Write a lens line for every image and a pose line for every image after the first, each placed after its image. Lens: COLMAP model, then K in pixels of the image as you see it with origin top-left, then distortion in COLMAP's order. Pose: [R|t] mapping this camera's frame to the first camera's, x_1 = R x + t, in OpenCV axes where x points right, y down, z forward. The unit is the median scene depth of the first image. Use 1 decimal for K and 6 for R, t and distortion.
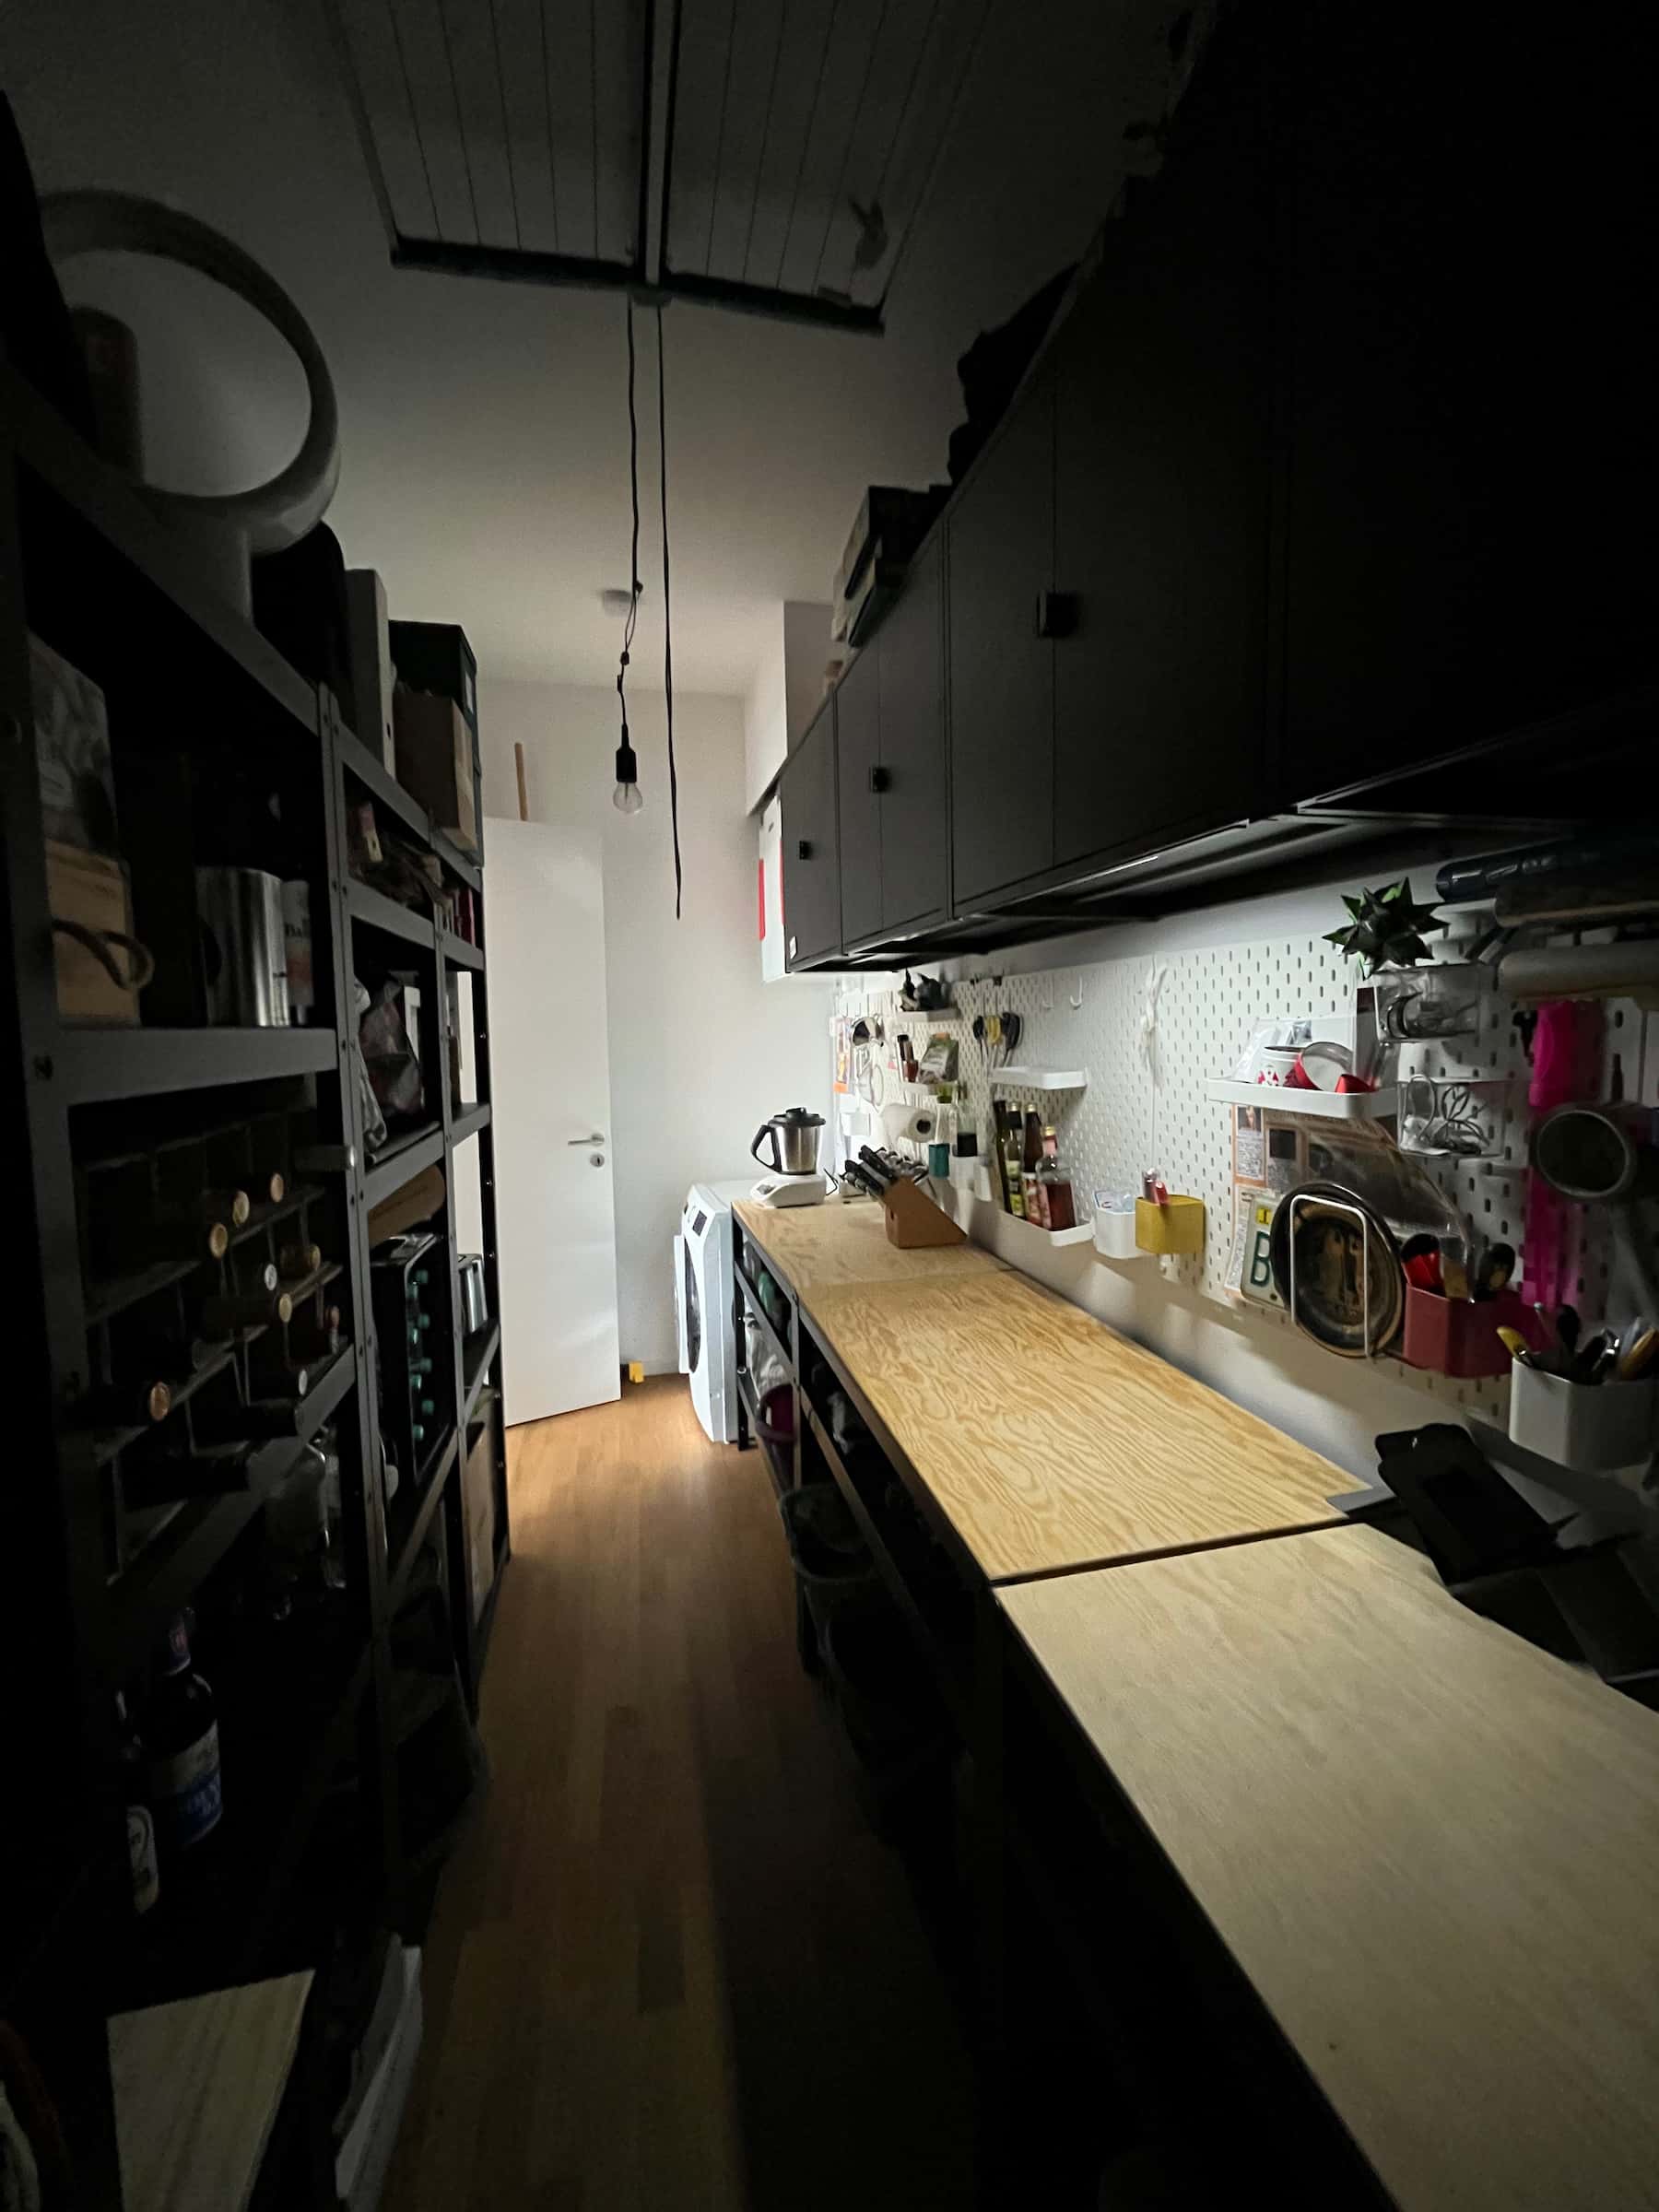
lens RADIAL K [[896.1, 0, 824.0], [0, 896.1, 1096.5], [0, 0, 1]] dist [-0.004077, 0.000367]
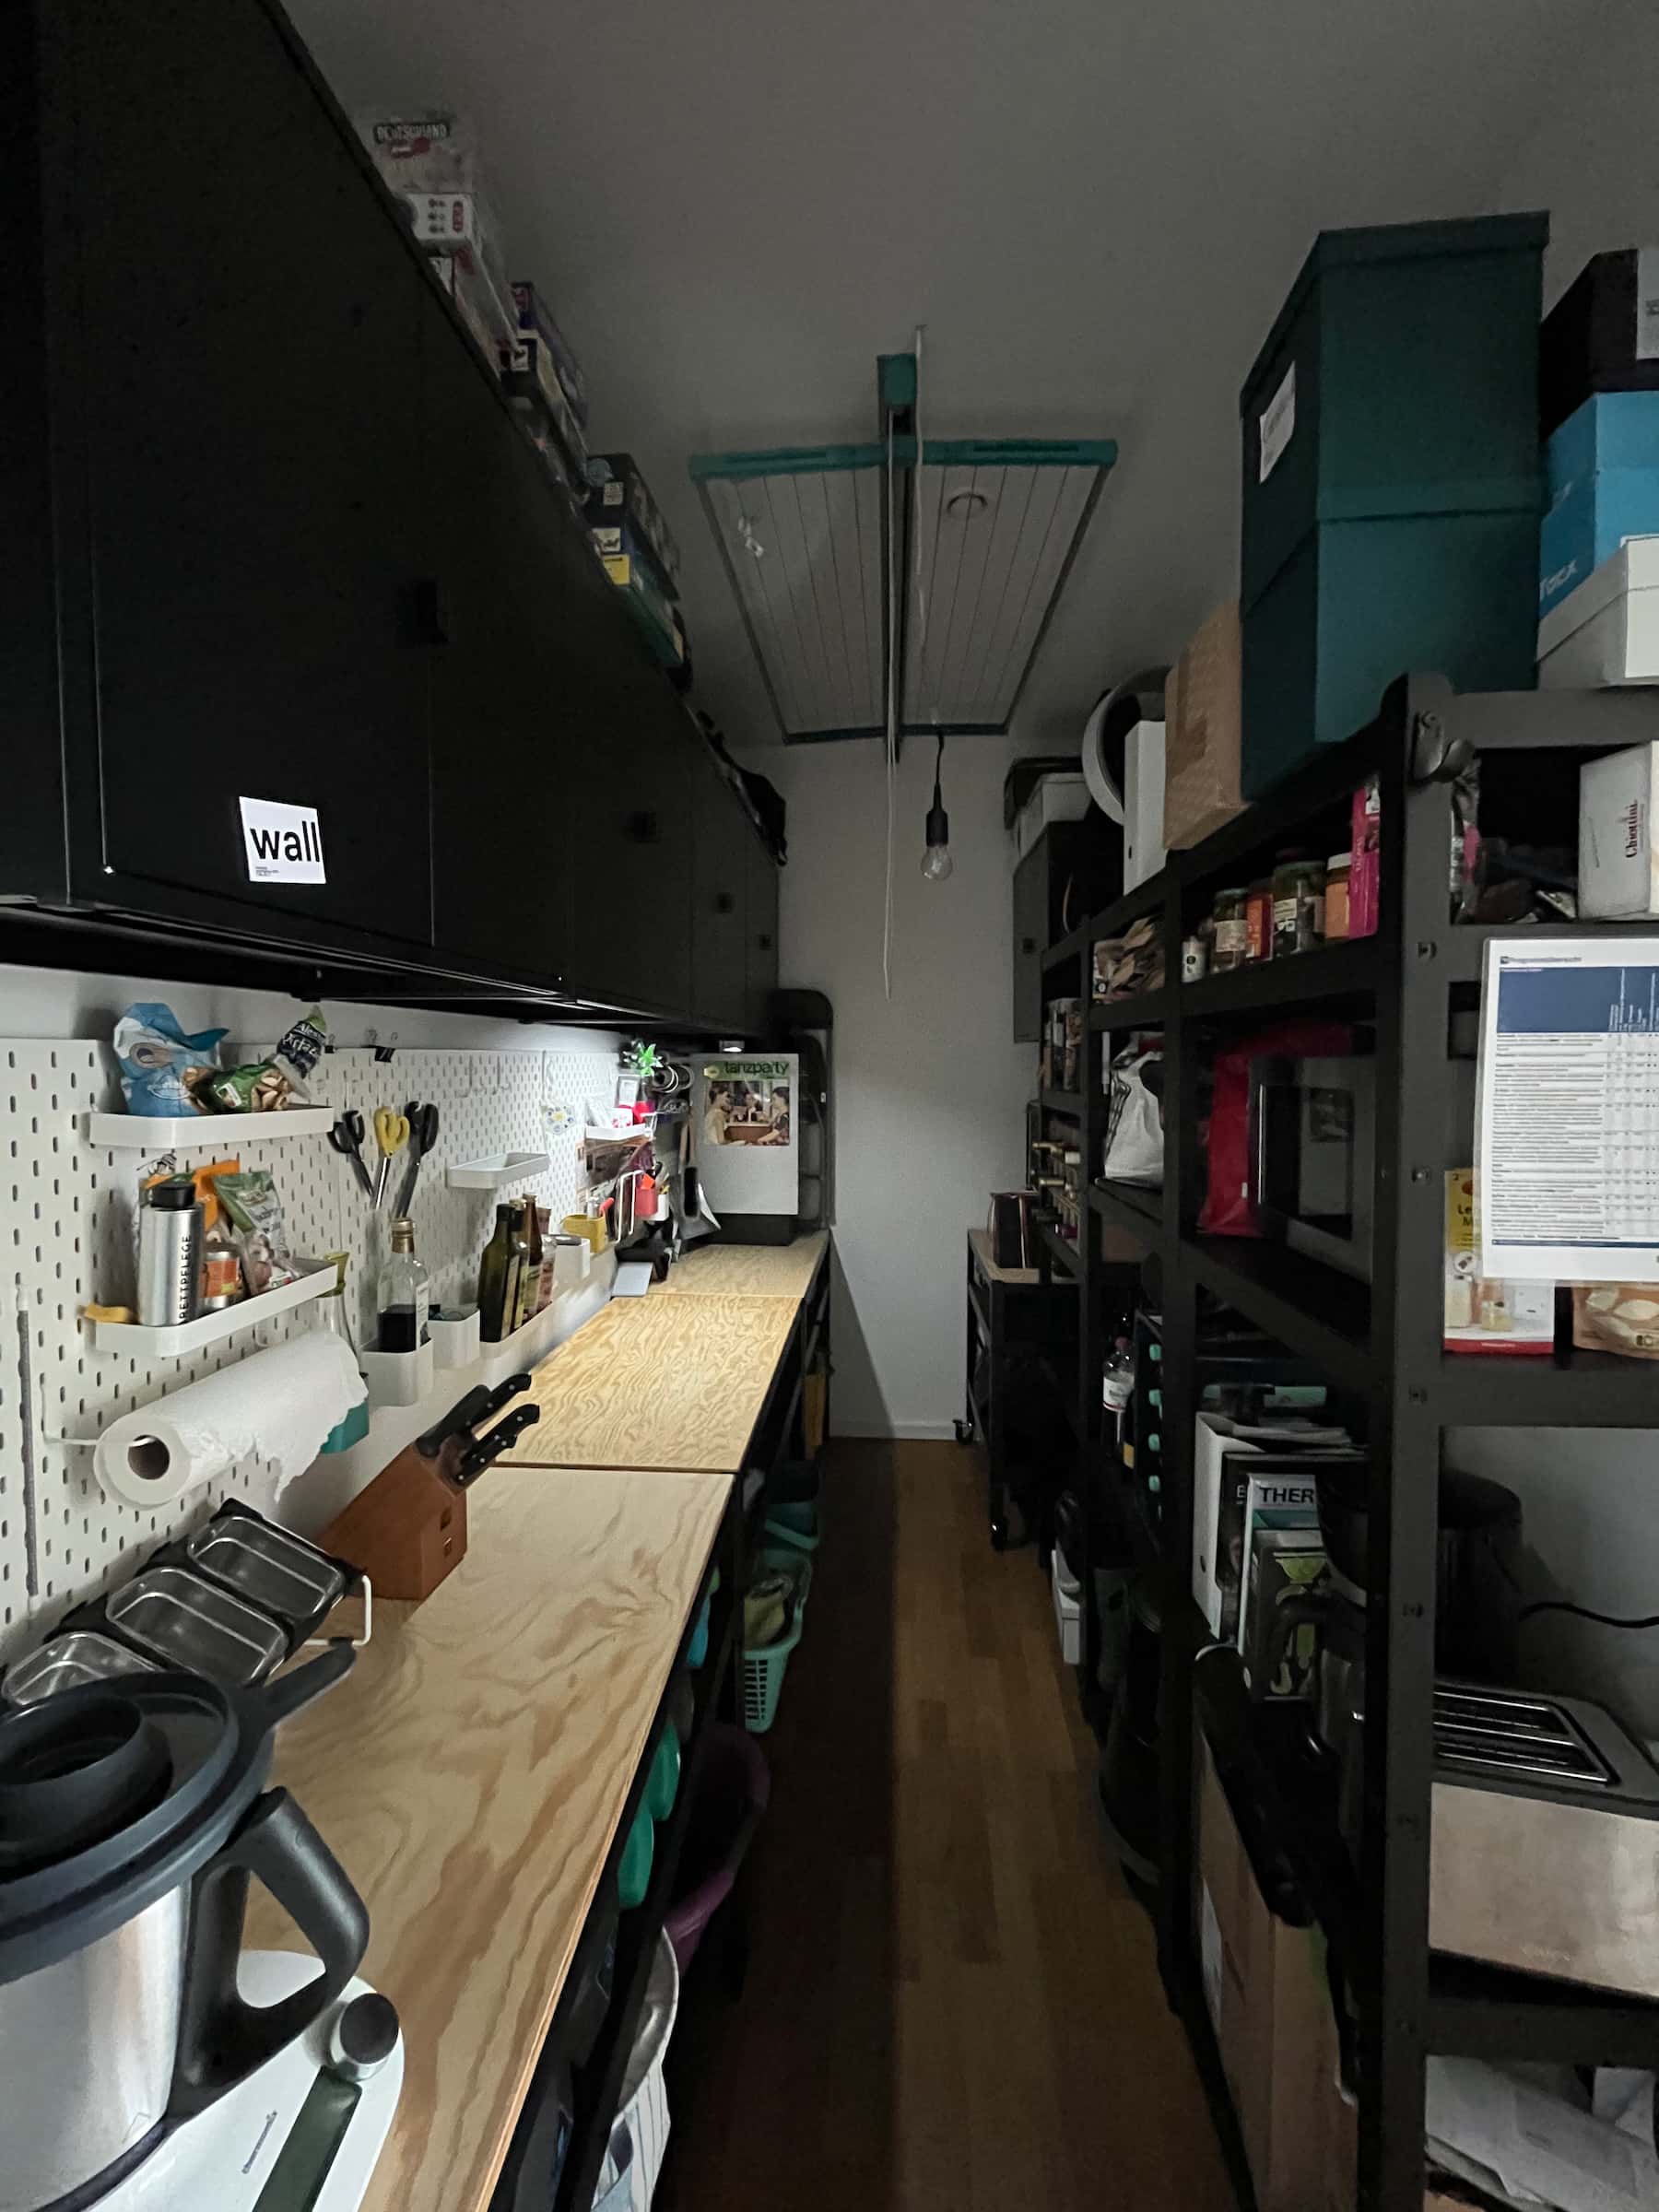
lens RADIAL K [[896.1, 0, 824.0], [0, 896.1, 1096.5], [0, 0, 1]] dist [-0.004077, 0.000367]
pose [[-0.956017, 0.012278, 0.293053, -0.417355], [0.047095, 0.992586, 0.112051, -0.220008], [-0.289505, 0.120924, -0.949507, 2.151990]]
